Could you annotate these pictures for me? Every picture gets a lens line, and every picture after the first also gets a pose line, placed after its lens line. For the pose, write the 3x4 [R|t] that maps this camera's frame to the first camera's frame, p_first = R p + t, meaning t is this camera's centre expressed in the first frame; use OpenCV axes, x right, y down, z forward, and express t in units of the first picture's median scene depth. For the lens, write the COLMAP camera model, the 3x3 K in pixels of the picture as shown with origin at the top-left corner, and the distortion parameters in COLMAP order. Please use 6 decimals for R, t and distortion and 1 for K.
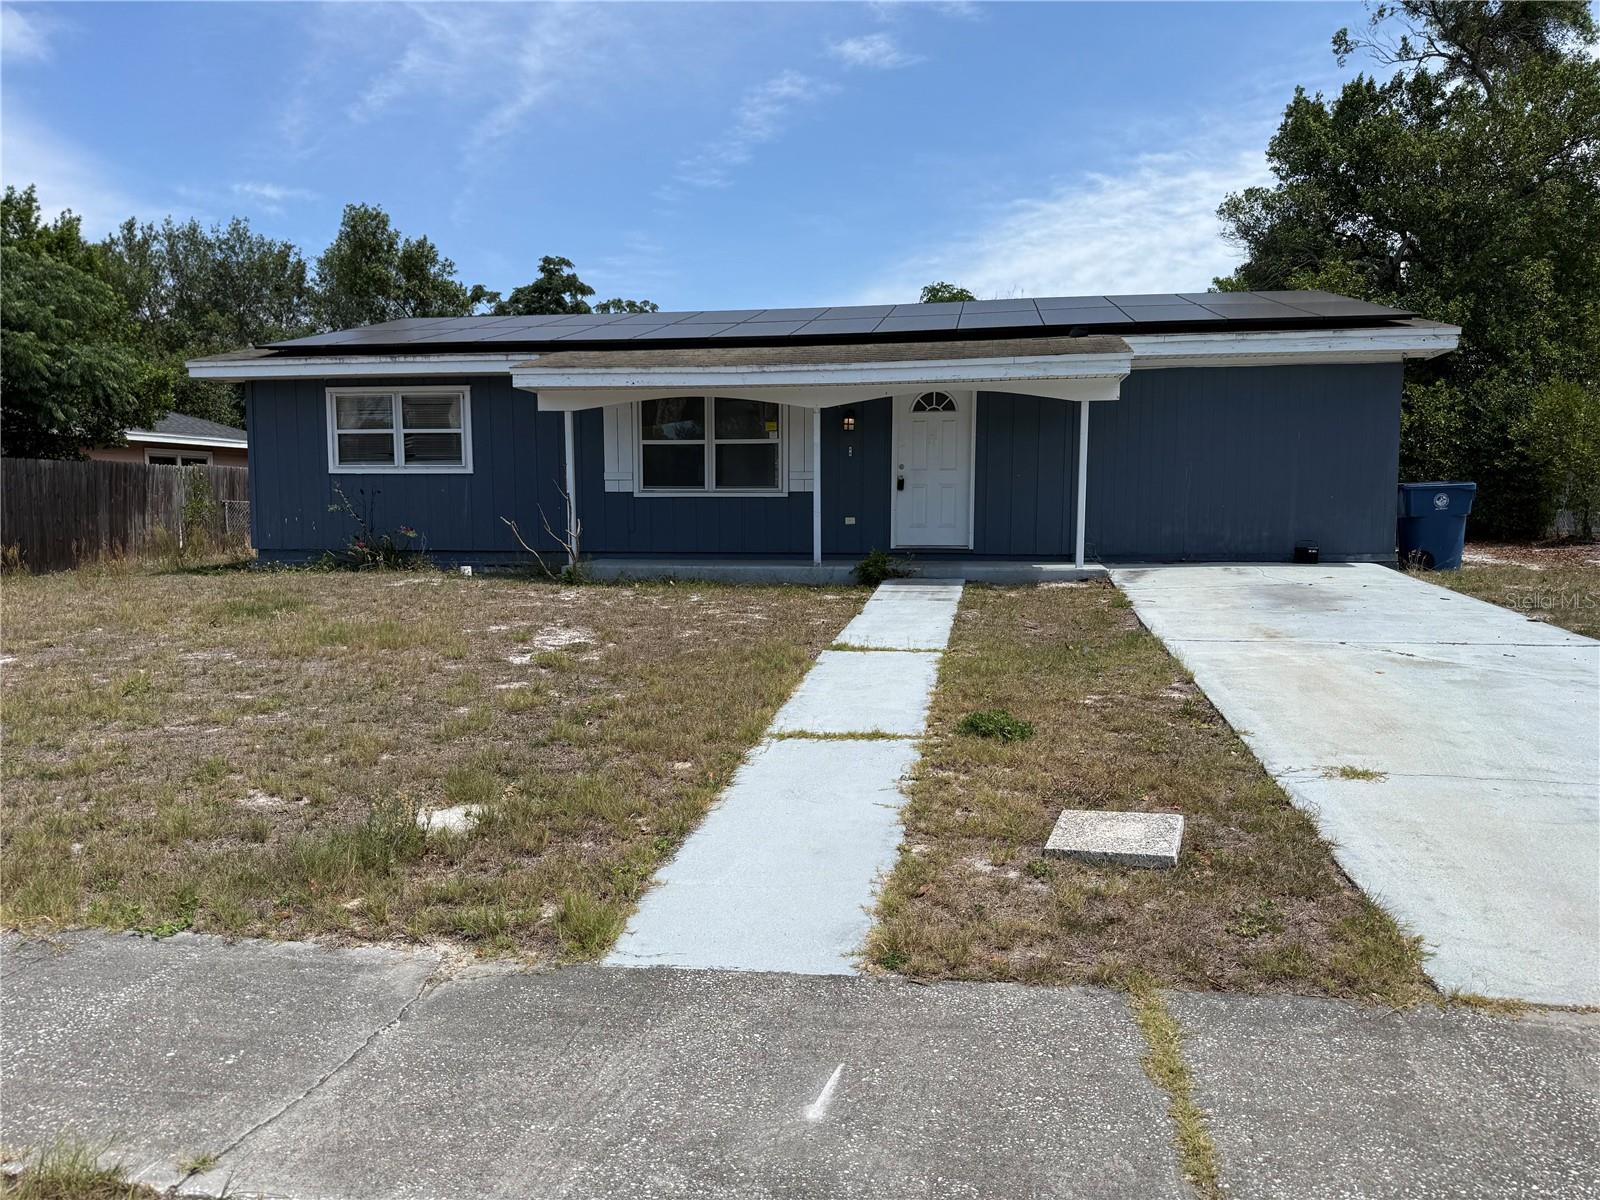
lens RADIAL K [[1100.4, 0, 804.0], [0, 1100.4, 649.9], [0, 0, 1]] dist [0.065536, -0.109453]
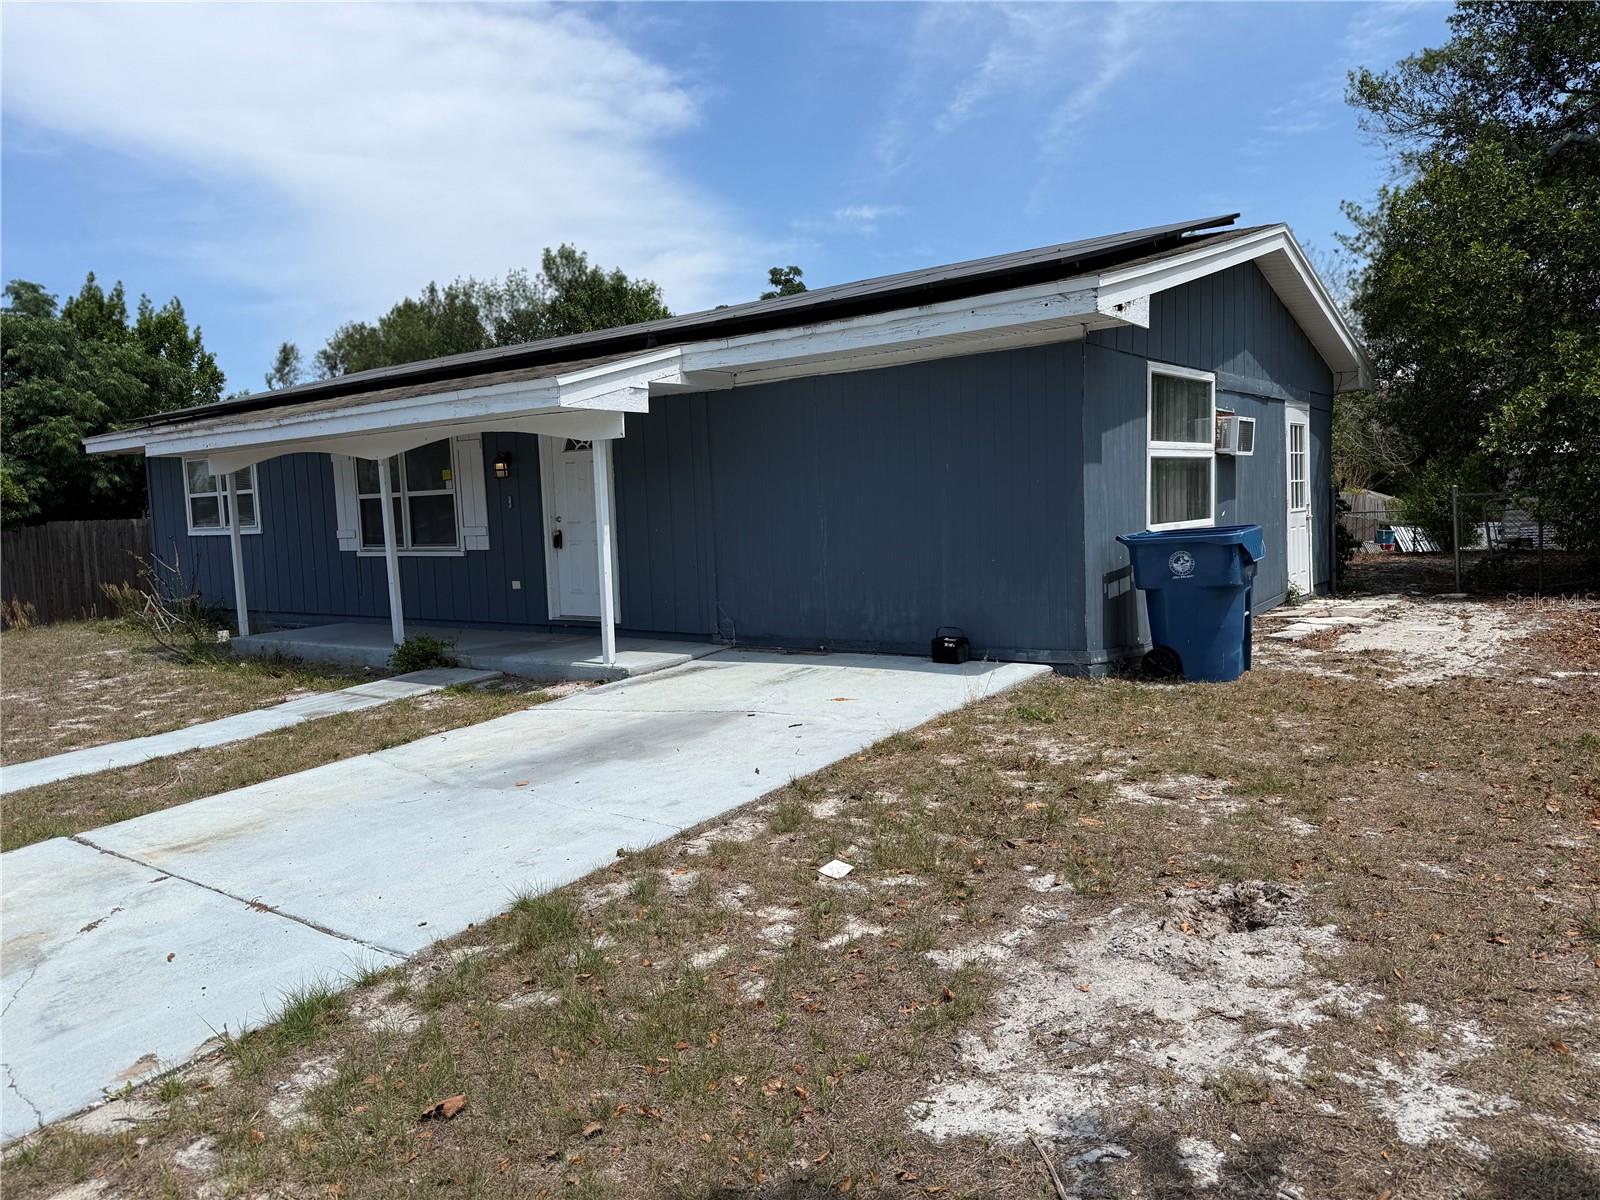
lens RADIAL K [[1182.6, 0, 778.4], [0, 1182.6, 601.3], [0, 0, 1]] dist [0.041798, -0.086639]
pose [[0.870721, 0.009294, -0.491690, 0.334450], [-0.032322, 0.998741, -0.038361, -0.039897], [0.490714, 0.049294, 0.869925, 0.168077]]
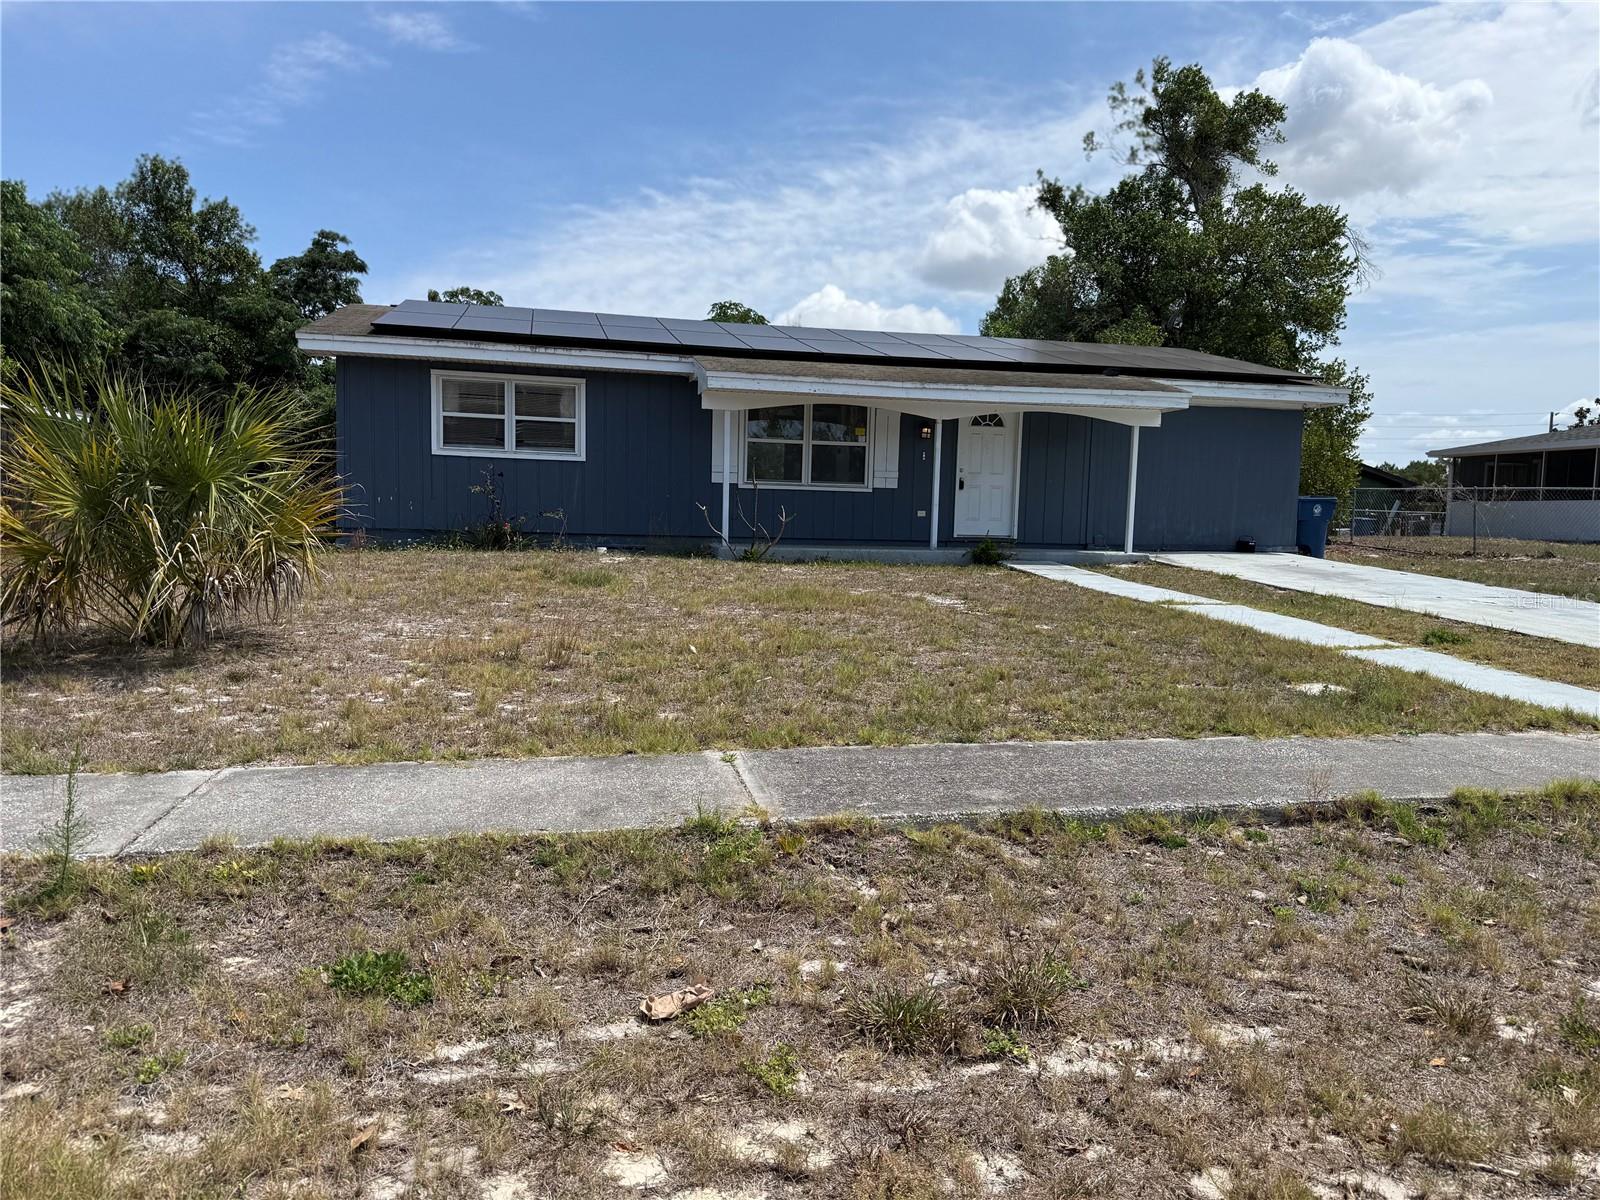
lens RADIAL K [[1126.5, 0, 795.4], [0, 1126.5, 606.2], [0, 0, 1]] dist [0.141882, -0.223707]
pose [[0.927300, -0.005467, 0.374280, -0.280477], [0.023278, 0.998800, -0.043082, 0.016661], [-0.373595, 0.048663, 0.926314, -0.040108]]
